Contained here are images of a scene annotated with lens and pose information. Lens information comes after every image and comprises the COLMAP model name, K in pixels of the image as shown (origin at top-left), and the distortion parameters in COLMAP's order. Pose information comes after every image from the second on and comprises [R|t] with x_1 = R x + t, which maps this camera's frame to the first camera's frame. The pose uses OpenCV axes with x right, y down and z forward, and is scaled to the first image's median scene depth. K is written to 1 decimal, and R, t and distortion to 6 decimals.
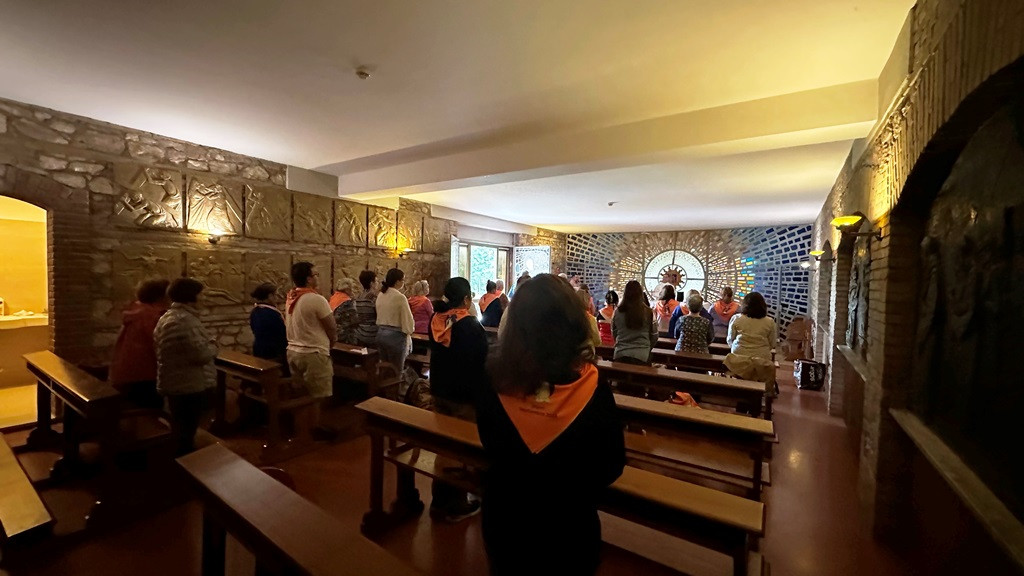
lens RADIAL K [[409.1, 0, 513.5], [0, 409.1, 286.3], [0, 0, 1]] dist [0.002831, 0.000851]
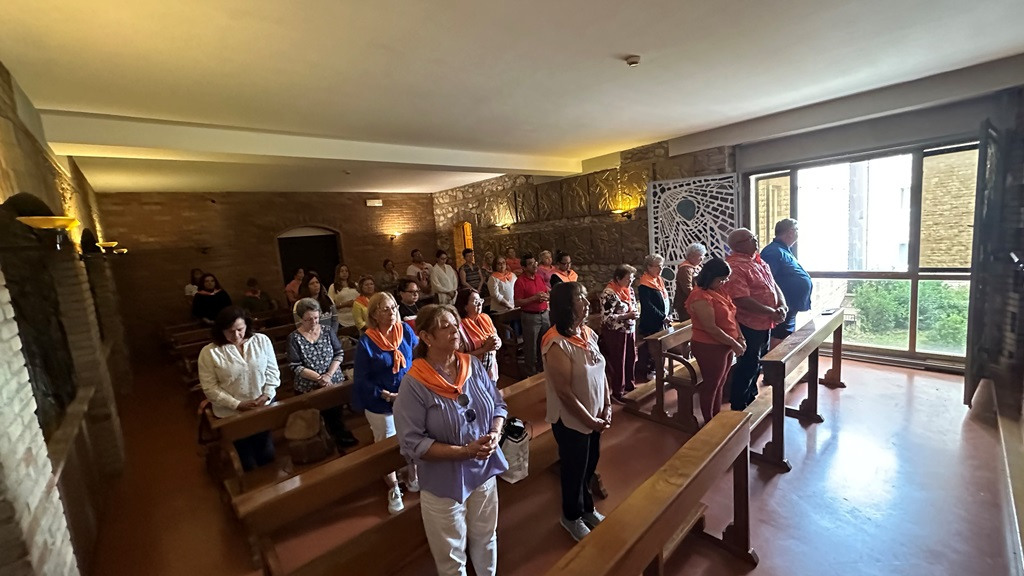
lens RADIAL K [[409.1, 0, 513.7], [0, 409.1, 287.1], [0, 0, 1]] dist [0.002831, 0.000851]
pose [[-0.238126, 0.119461, -0.963860, 0.656799], [0.054010, 0.992500, 0.109667, -0.033722], [0.969731, -0.025943, -0.242792, 0.951822]]
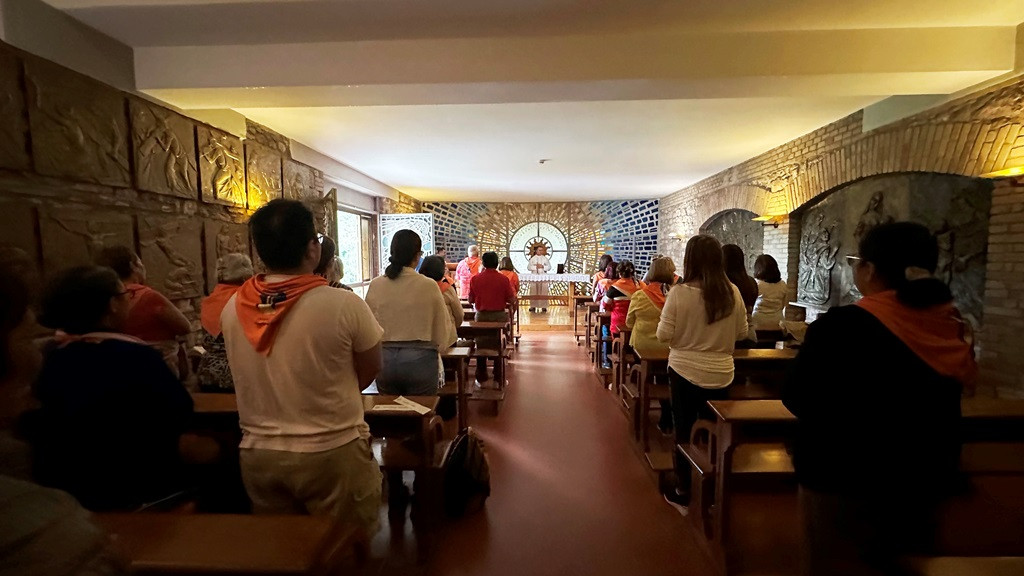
lens RADIAL K [[409.1, 0, 514.2], [0, 409.1, 287.3], [0, 0, 1]] dist [0.002831, 0.000851]
pose [[0.856399, -0.069665, 0.511593, -0.258329], [0.041134, 0.996912, 0.066895, -0.000535], [-0.514673, -0.036245, 0.856620, 0.285854]]
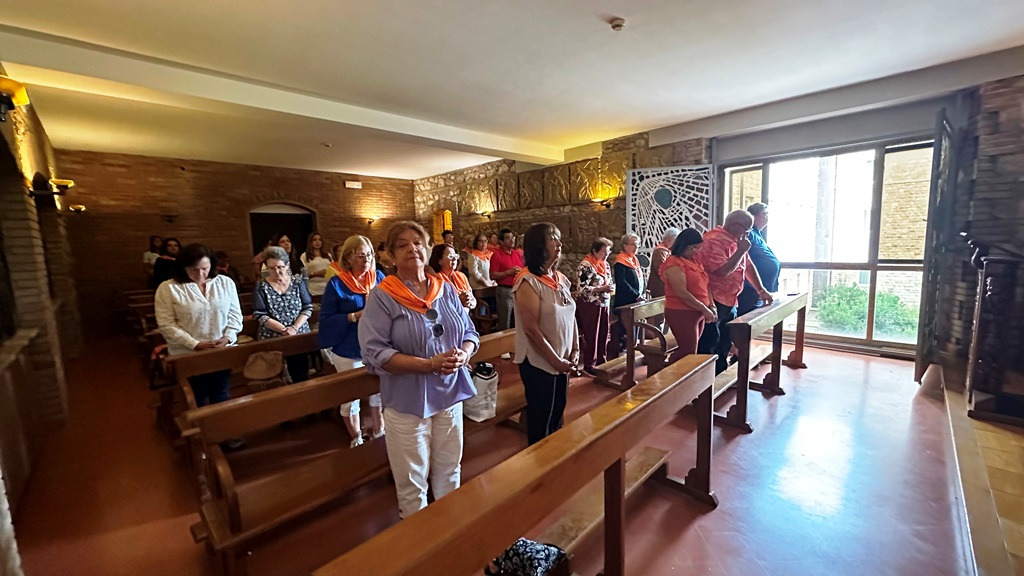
lens RADIAL K [[409.1, 0, 513.5], [0, 409.1, 286.8], [0, 0, 1]] dist [0.002831, 0.000851]
pose [[-0.191923, 0.093483, -0.976948, 0.660059], [0.002945, 0.995503, 0.094680, 0.016429], [0.981406, 0.015294, -0.191335, 0.953933]]
